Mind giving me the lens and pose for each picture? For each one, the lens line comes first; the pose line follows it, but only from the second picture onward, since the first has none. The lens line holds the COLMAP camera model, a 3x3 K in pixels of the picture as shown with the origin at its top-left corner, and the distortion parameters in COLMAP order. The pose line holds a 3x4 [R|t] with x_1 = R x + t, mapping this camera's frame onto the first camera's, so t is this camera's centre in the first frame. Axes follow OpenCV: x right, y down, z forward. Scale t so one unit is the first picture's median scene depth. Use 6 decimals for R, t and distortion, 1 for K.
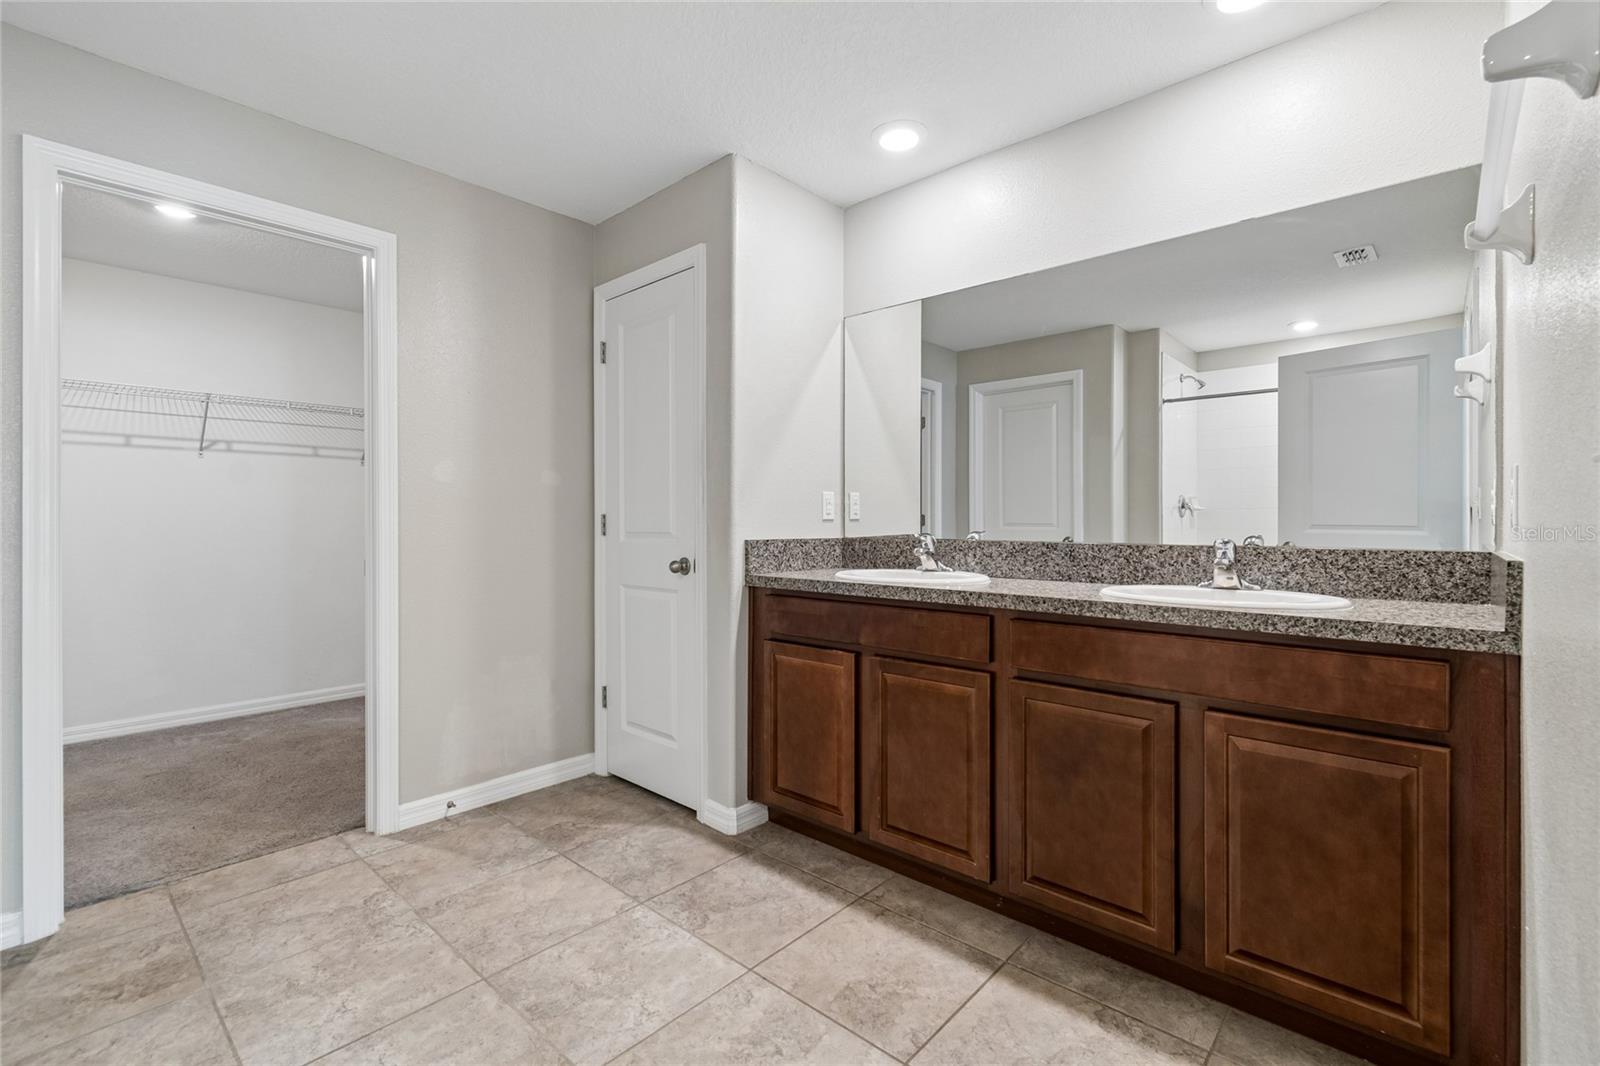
lens RADIAL K [[705.7, 0, 800.3], [0, 705.7, 522.1], [0, 0, 1]] dist [0.001744, 0.000391]
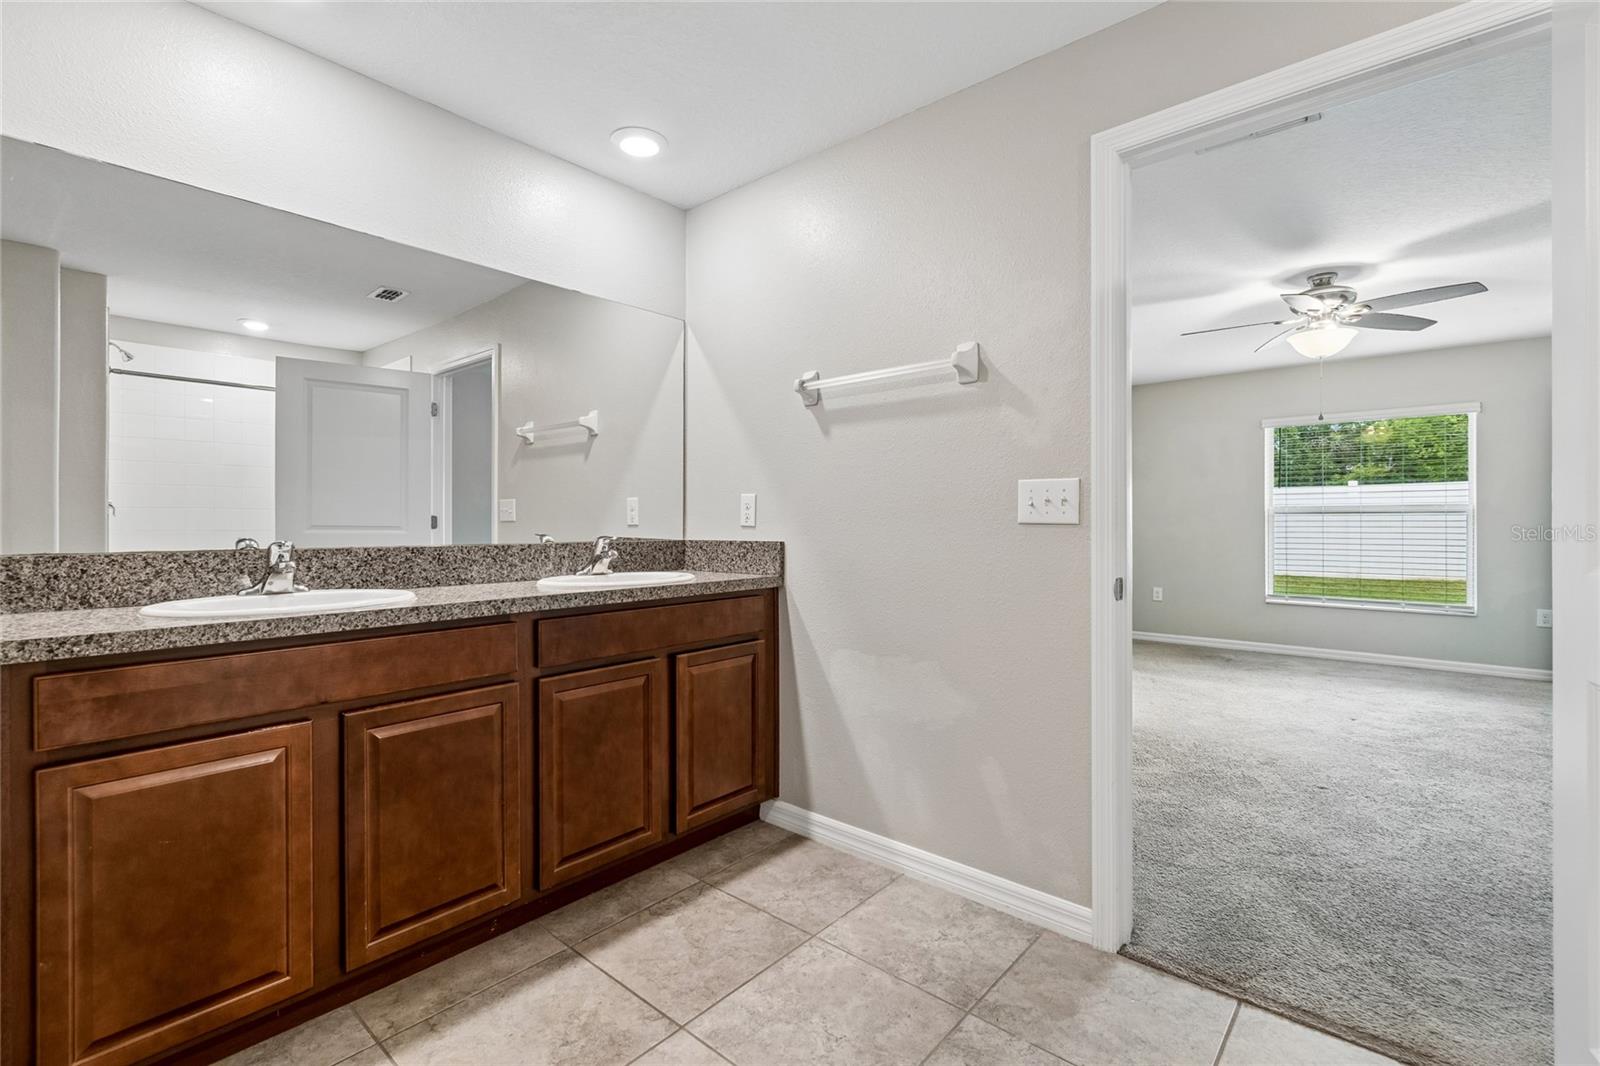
lens RADIAL K [[705.7, 0, 800.3], [0, 705.7, 522.1], [0, 0, 1]] dist [0.001744, 0.000391]
pose [[-0.012833, -0.000271, 0.999918, -0.623413], [0.002274, 0.999997, 0.000300, -0.002378], [-0.999915, 0.002278, -0.012832, 0.556923]]
